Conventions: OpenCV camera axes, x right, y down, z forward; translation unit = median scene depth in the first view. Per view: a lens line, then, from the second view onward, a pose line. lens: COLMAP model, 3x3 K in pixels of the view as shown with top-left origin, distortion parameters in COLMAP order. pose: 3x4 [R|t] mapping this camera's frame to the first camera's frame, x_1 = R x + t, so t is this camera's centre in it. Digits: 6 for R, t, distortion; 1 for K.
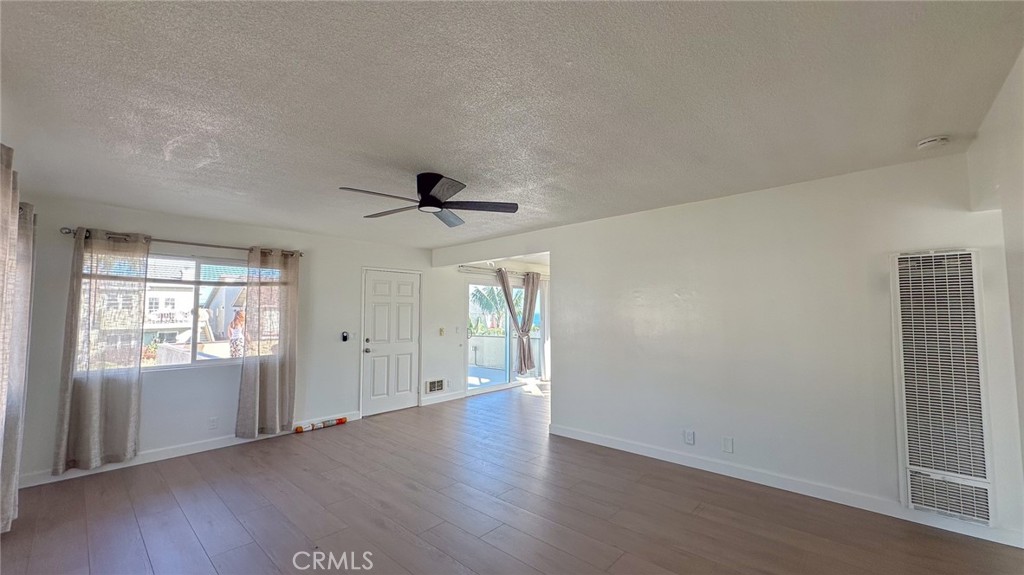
lens RADIAL K [[409.8, 0, 512.0], [0, 409.8, 287.5], [0, 0, 1]] dist [-0.001891, 0.000051]
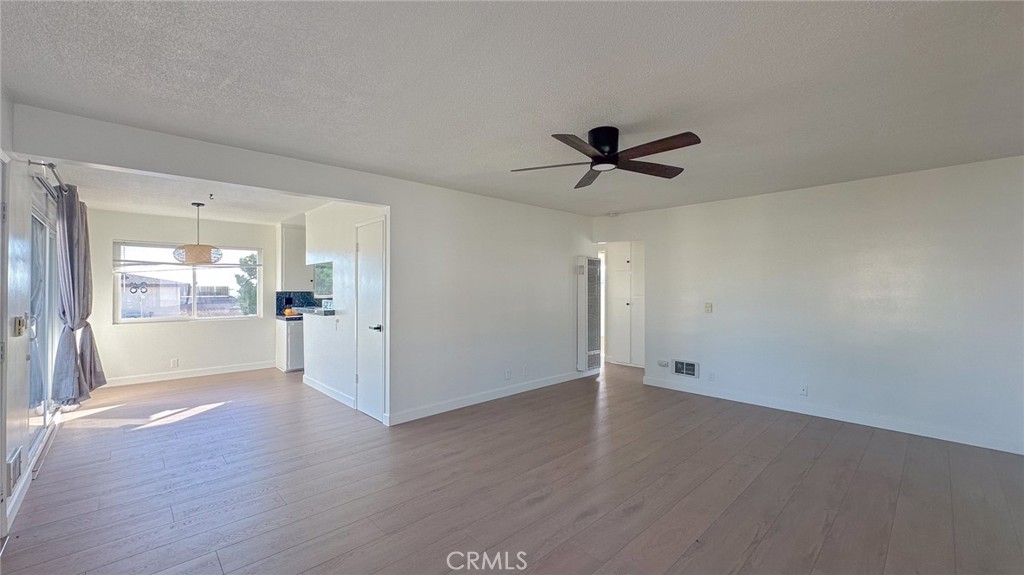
lens RADIAL K [[409.8, 0, 512.0], [0, 409.8, 287.5], [0, 0, 1]] dist [-0.001891, 0.000051]
pose [[0.075970, -0.007031, 0.997085, -1.092135], [-0.062372, 0.997983, 0.011789, 0.067707], [-0.995157, -0.063086, 0.075378, 1.060316]]
